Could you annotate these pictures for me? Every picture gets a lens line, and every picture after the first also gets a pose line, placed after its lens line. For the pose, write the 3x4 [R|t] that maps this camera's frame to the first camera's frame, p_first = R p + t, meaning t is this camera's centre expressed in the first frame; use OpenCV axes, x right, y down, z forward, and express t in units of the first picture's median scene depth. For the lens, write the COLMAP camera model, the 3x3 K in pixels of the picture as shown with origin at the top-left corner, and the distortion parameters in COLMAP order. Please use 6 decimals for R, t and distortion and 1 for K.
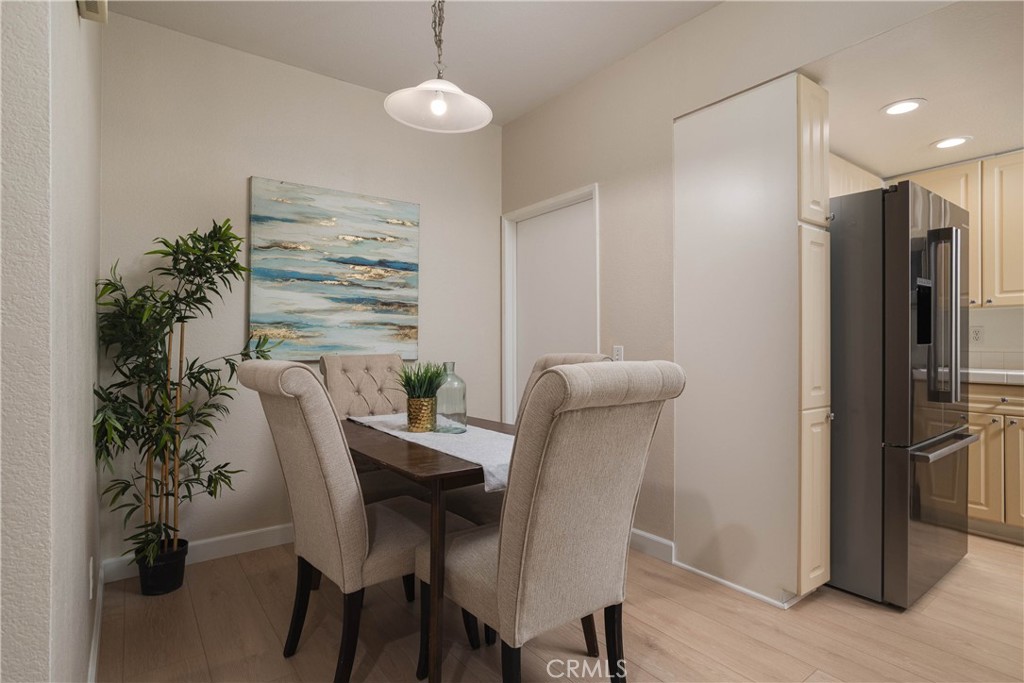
lens RADIAL K [[522.7, 0, 515.3], [0, 522.7, 341.1], [0, 0, 1]] dist [-0.004030, 0.000810]
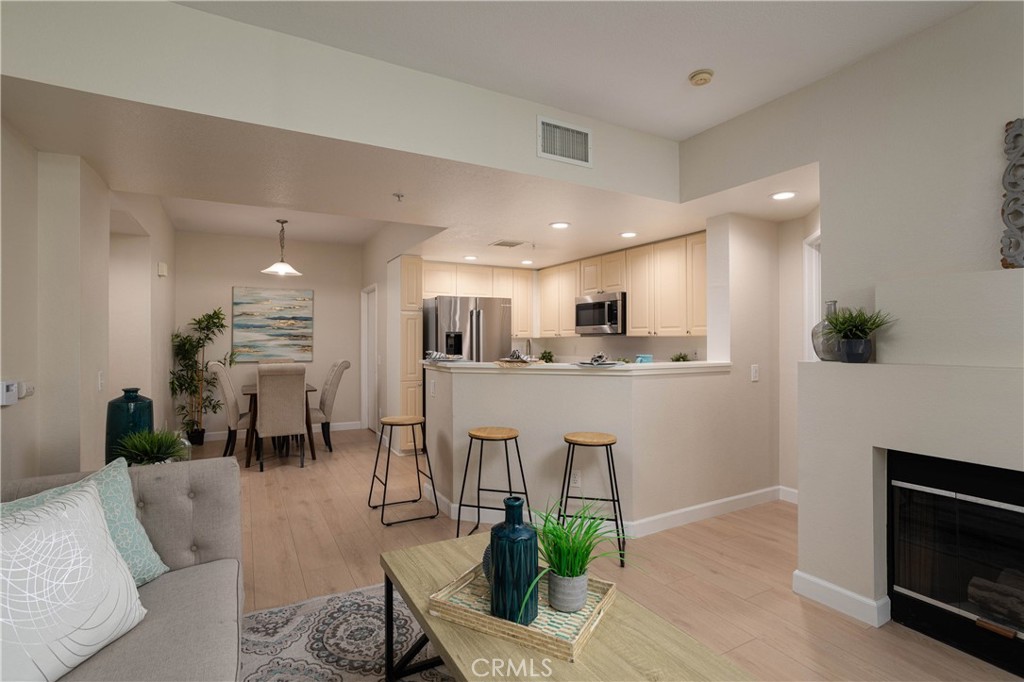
lens RADIAL K [[497.6, 0, 511.2], [0, 497.6, 340.7], [0, 0, 1]] dist [0.004175, 0.000122]
pose [[0.989970, -0.003027, -0.141245, 1.089608], [0.003178, 0.999995, 0.000838, -0.056681], [0.141242, -0.001278, 0.989974, -1.107099]]
